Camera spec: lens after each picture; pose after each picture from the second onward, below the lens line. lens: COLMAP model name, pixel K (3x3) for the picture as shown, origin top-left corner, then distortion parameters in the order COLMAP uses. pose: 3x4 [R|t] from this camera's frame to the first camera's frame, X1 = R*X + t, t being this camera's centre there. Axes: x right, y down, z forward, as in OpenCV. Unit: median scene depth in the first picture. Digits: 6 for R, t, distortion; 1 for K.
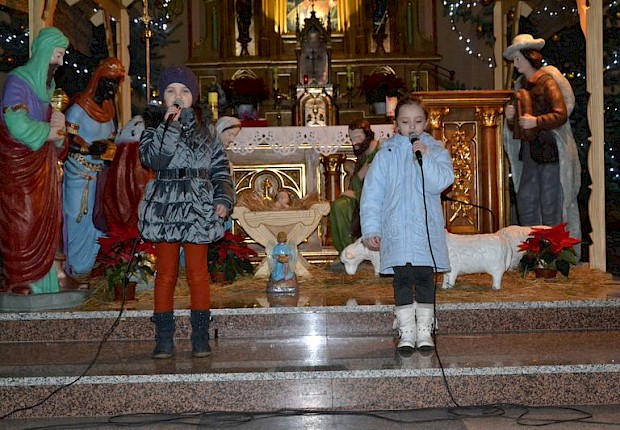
lens RADIAL K [[1003.5, 0, 310.0], [0, 1003.5, 215.0], [0, 0, 1]] dist [-0.013095, 0.005009]
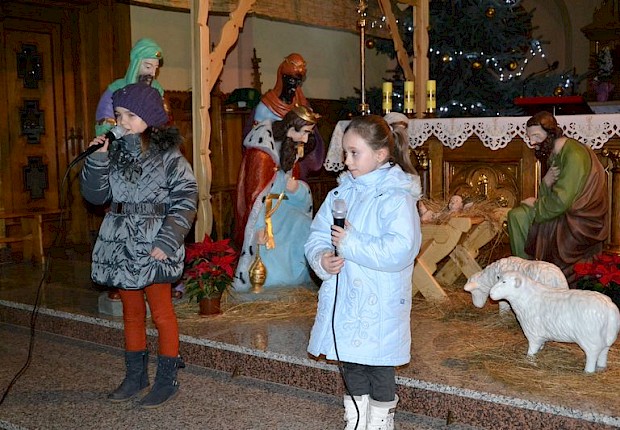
lens RADIAL K [[799.6, 0, 310.0], [0, 799.6, 215.0], [0, 0, 1]] dist [-0.017758, 0.030077]
pose [[0.799825, 0.067902, -0.596380, 0.303481], [-0.015804, 0.995618, 0.092163, -0.072109], [0.600025, -0.064289, 0.797394, 0.371513]]
